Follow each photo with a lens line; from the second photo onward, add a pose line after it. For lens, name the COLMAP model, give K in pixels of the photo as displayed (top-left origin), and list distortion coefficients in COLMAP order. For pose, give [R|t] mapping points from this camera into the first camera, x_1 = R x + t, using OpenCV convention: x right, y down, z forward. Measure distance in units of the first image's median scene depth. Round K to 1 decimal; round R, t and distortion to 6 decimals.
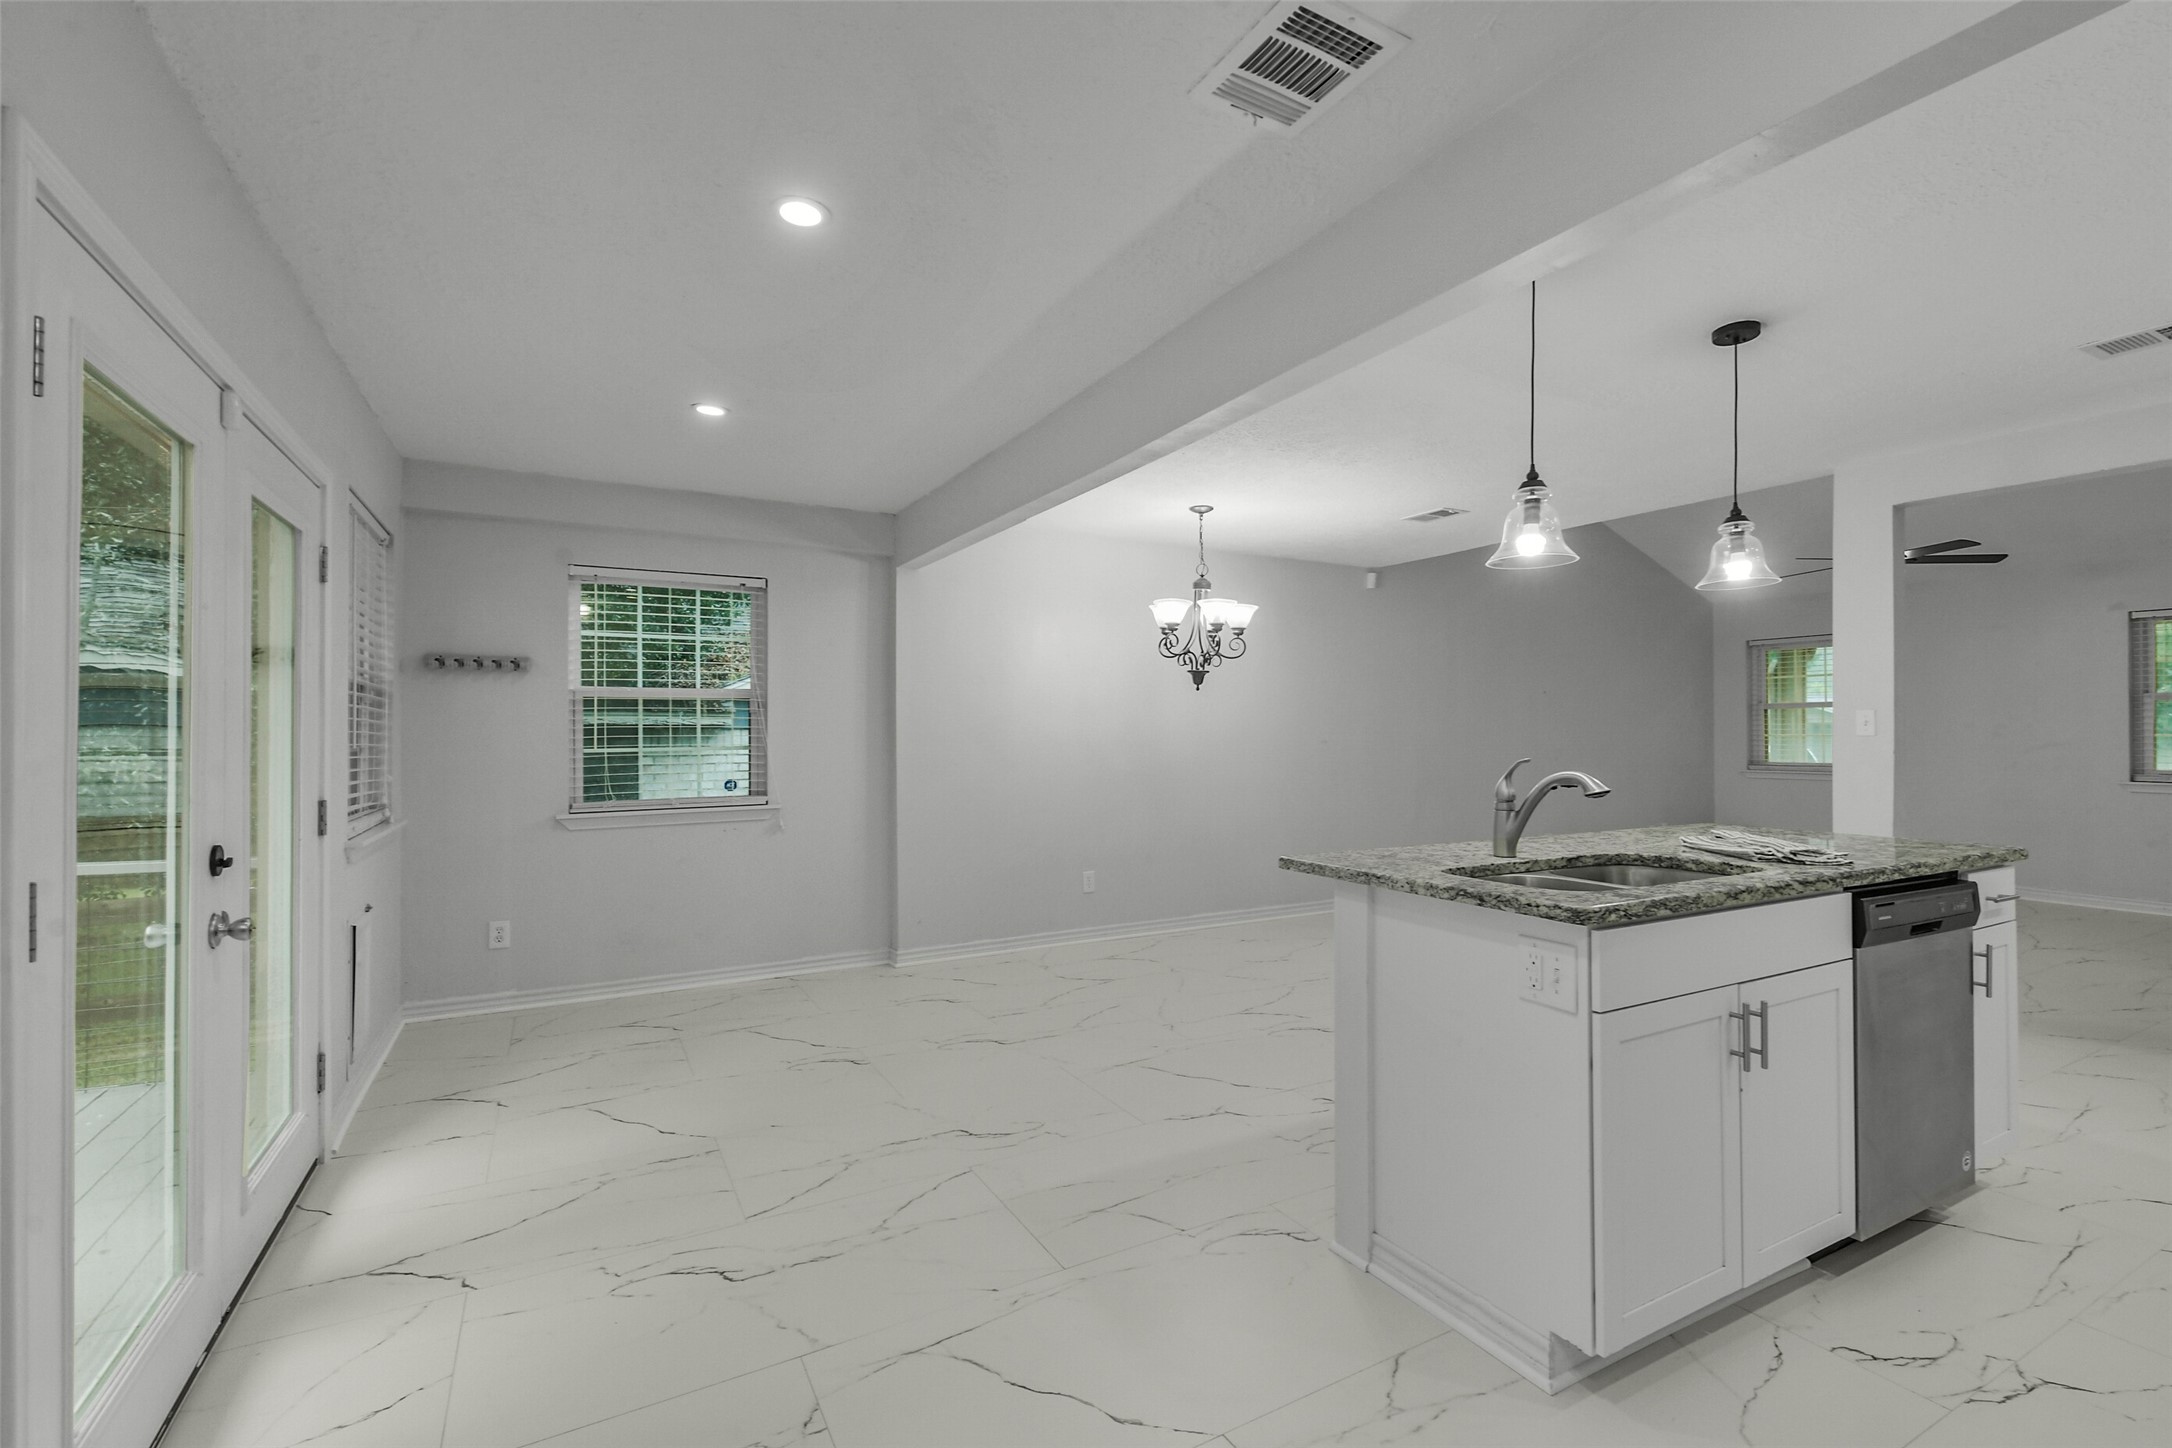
lens RADIAL K [[947.2, 0, 1096.4], [0, 947.2, 729.4], [0, 0, 1]] dist [0.001939, -0.000370]
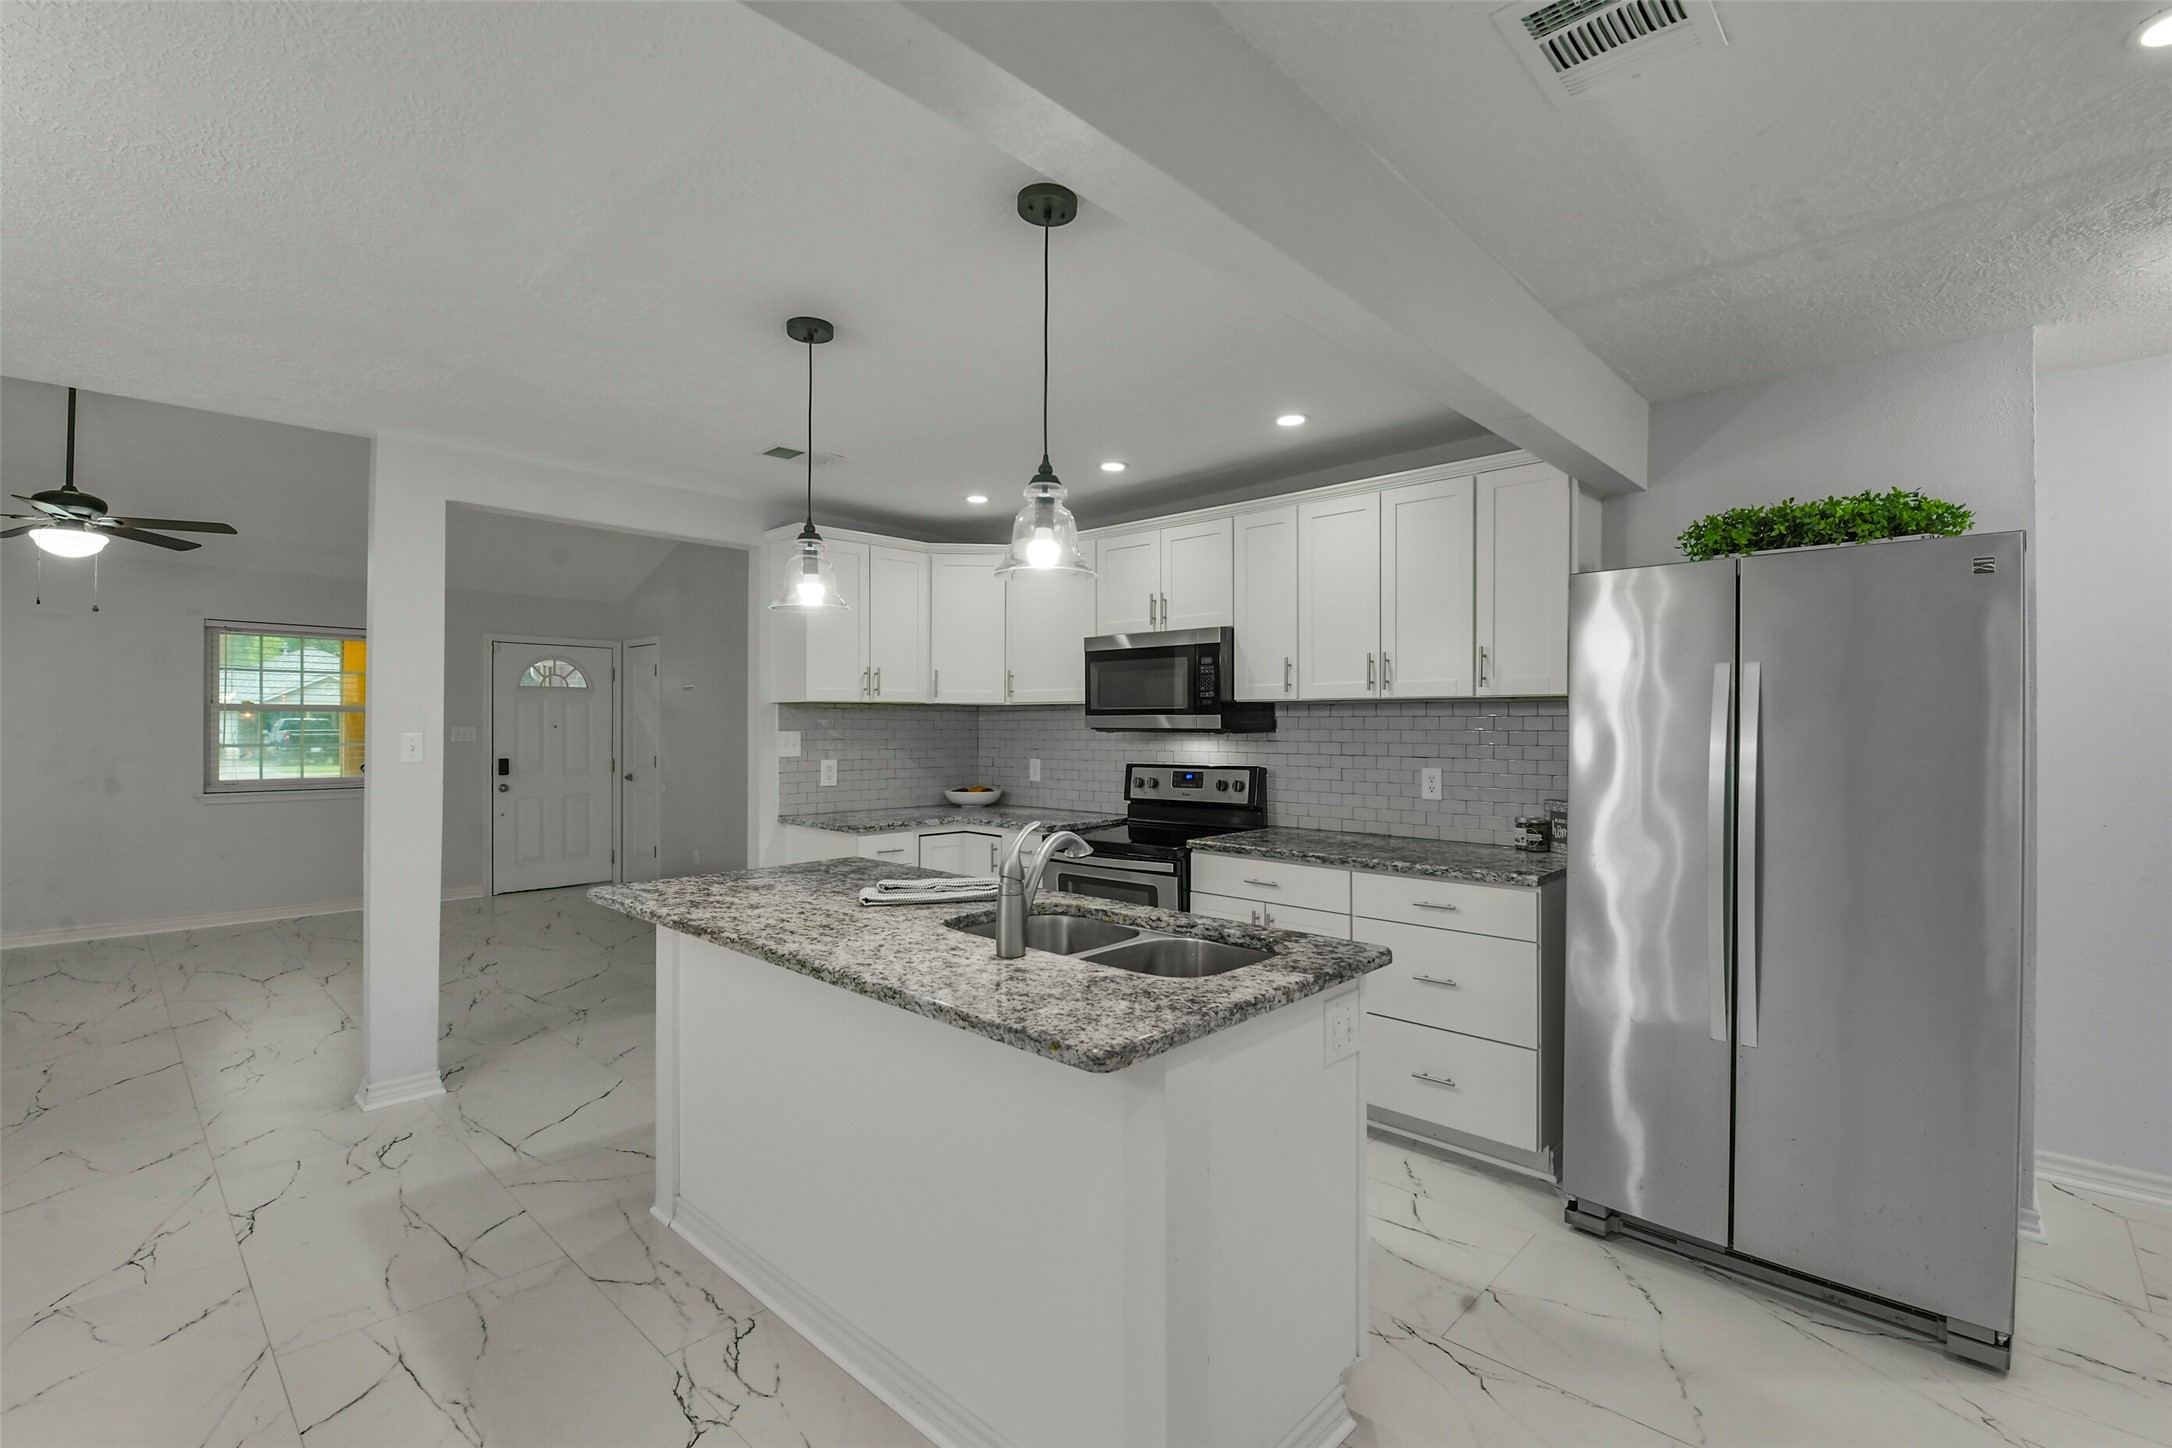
lens RADIAL K [[960.0, 0, 1093.4], [0, 960.0, 726.0], [0, 0, 1]] dist [0.001775, -0.011385]
pose [[-0.301969, -0.001351, 0.953317, -0.158760], [-0.003874, 0.999992, 0.000190, -0.024429], [-0.953310, -0.003636, -0.301972, 0.581638]]
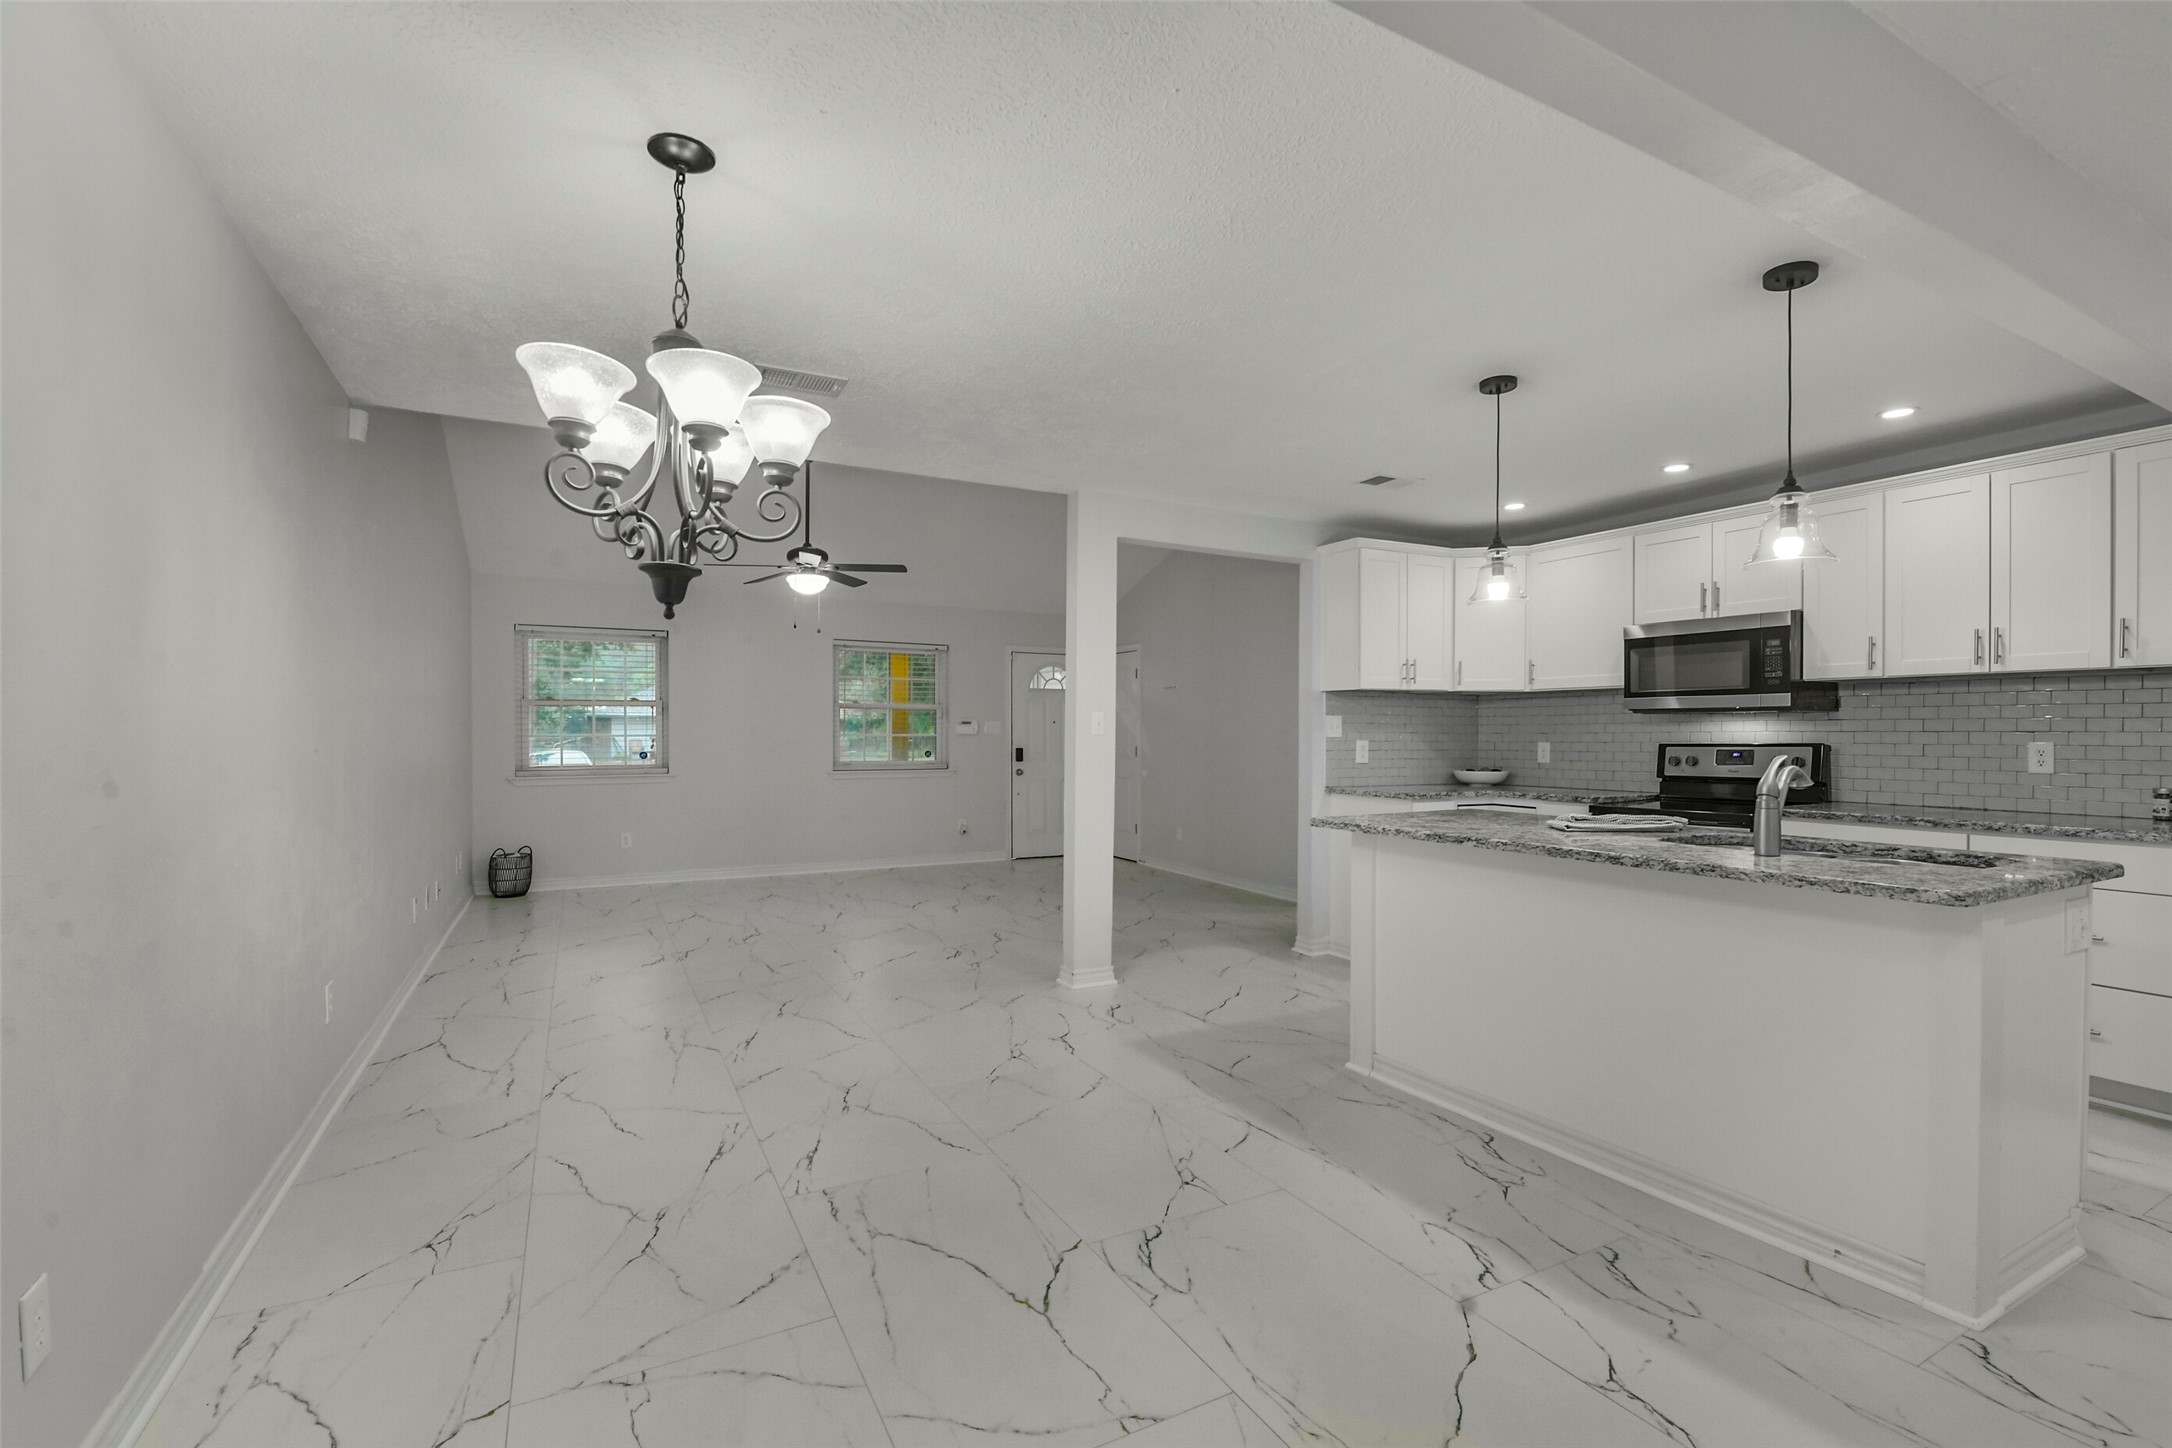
lens RADIAL K [[962.3, 0, 1100.7], [0, 962.3, 742.5], [0, 0, 1]] dist [0.001646, -0.011331]
pose [[0.016584, -0.008562, 0.999826, -0.290682], [-0.004459, 0.999953, 0.008637, 0.005080], [-0.999853, -0.004601, 0.016545, 0.836471]]
